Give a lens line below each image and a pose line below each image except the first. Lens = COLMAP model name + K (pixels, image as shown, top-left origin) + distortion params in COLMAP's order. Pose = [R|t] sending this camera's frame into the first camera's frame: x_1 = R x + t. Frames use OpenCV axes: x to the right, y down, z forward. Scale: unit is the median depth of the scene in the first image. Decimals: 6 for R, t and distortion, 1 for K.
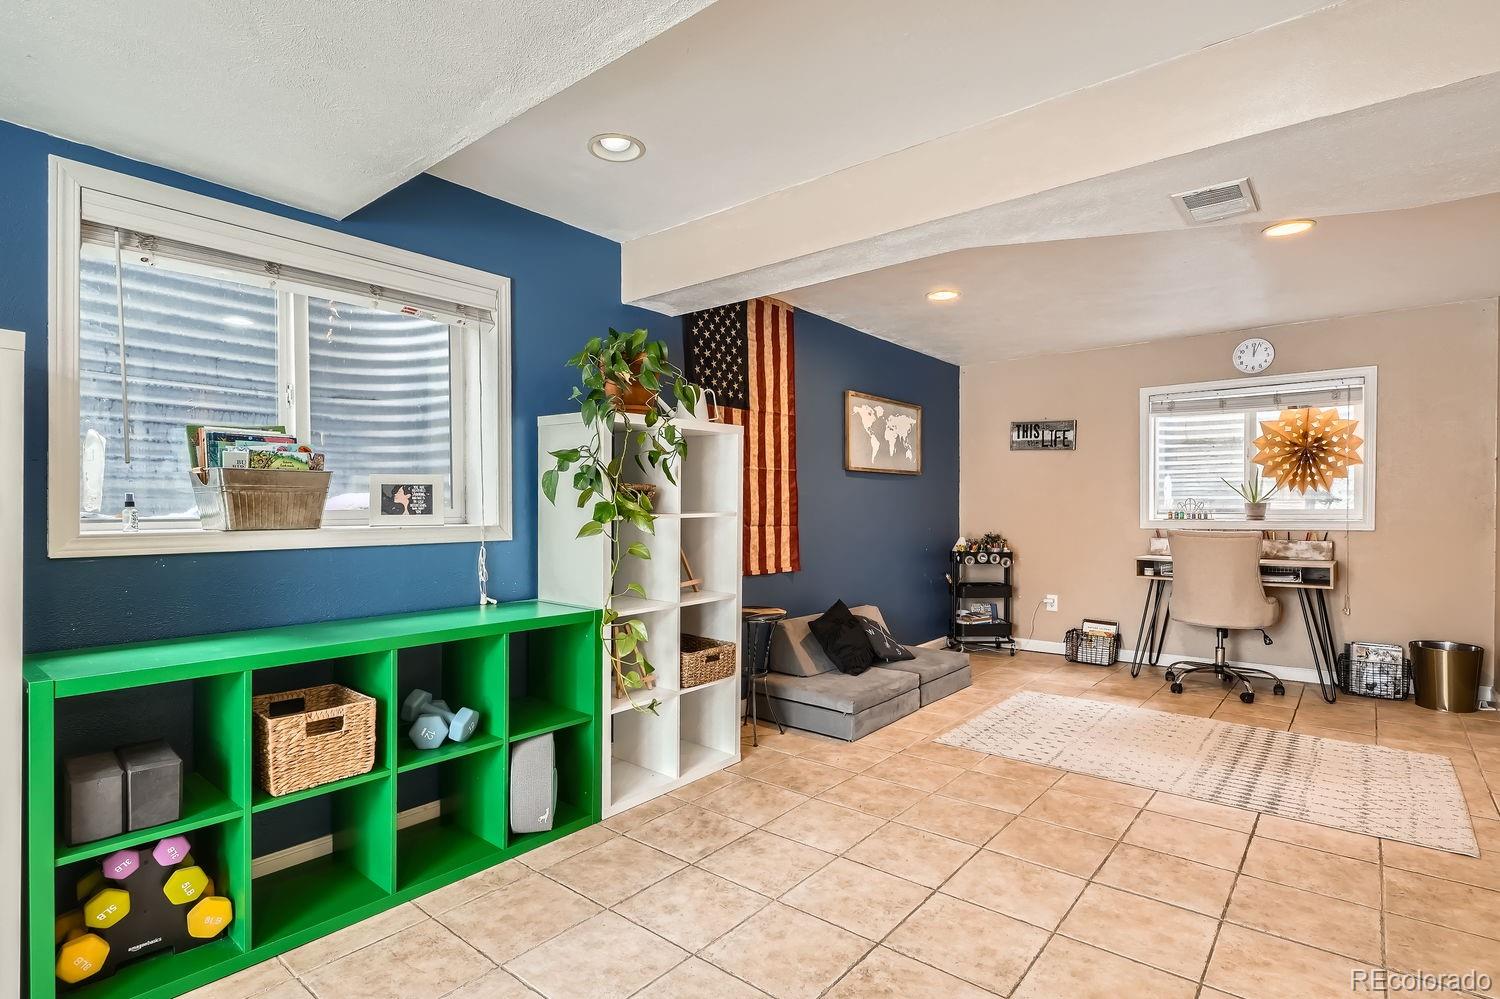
lens RADIAL K [[731.0, 0, 744.8], [0, 731.0, 522.8], [0, 0, 1]] dist [-0.004651, 0.001122]
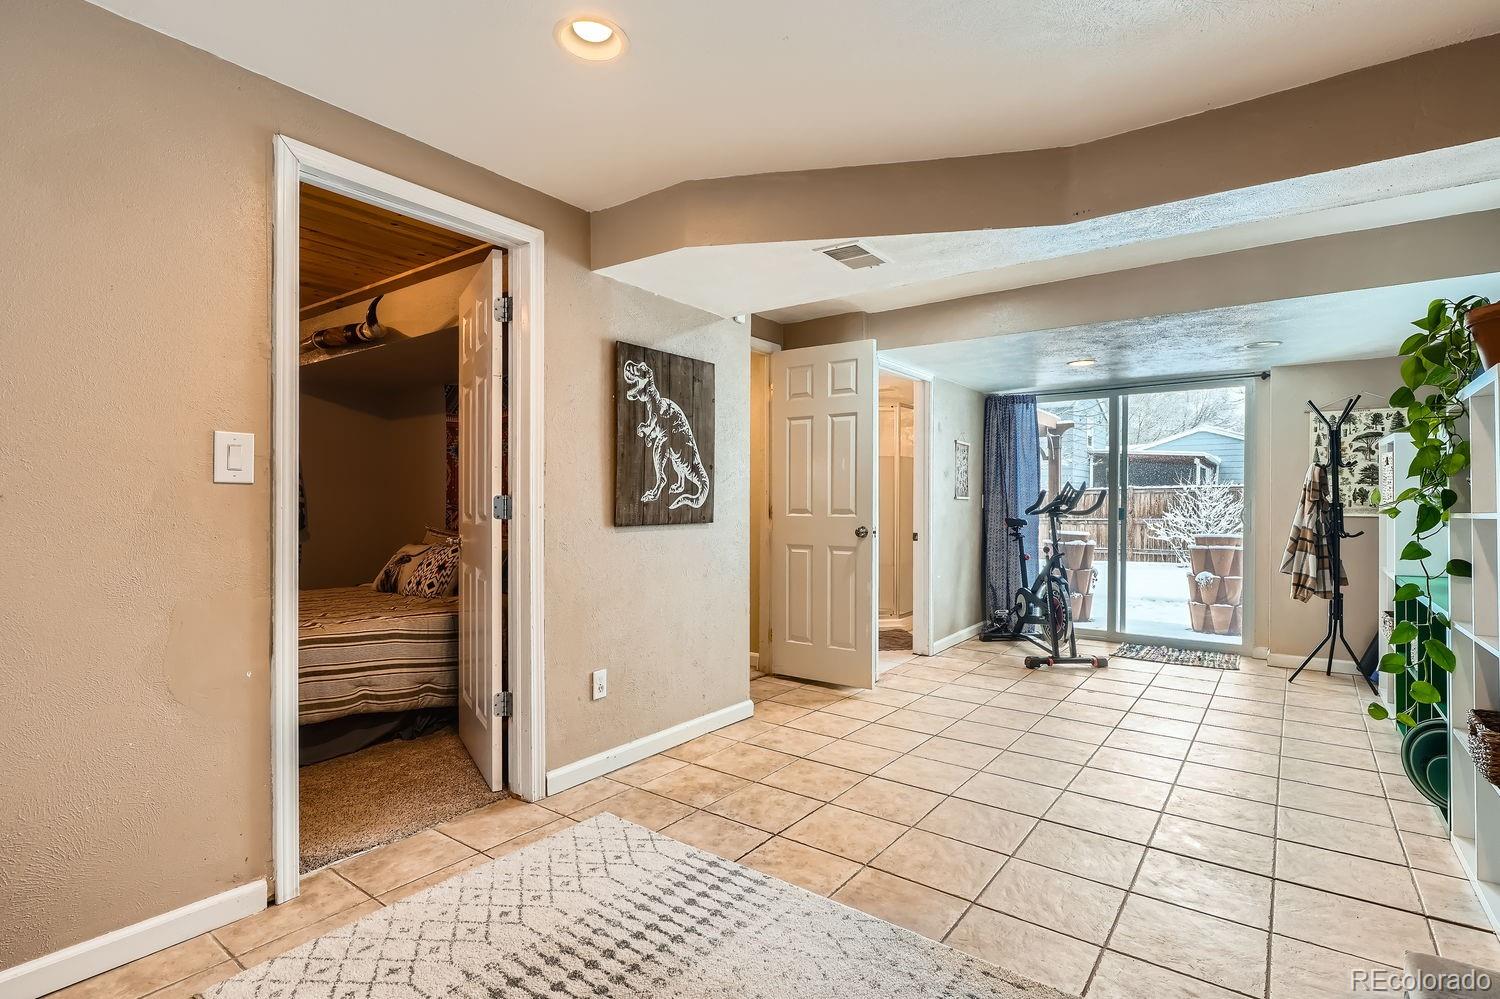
lens RADIAL K [[731.0, 0, 744.6], [0, 731.0, 512.1], [0, 0, 1]] dist [-0.004651, 0.001122]
pose [[-0.998410, -0.000975, -0.056358, 0.531922], [-0.003024, 0.999337, 0.036274, -0.028569], [0.056285, 0.036386, -0.997751, 1.315553]]
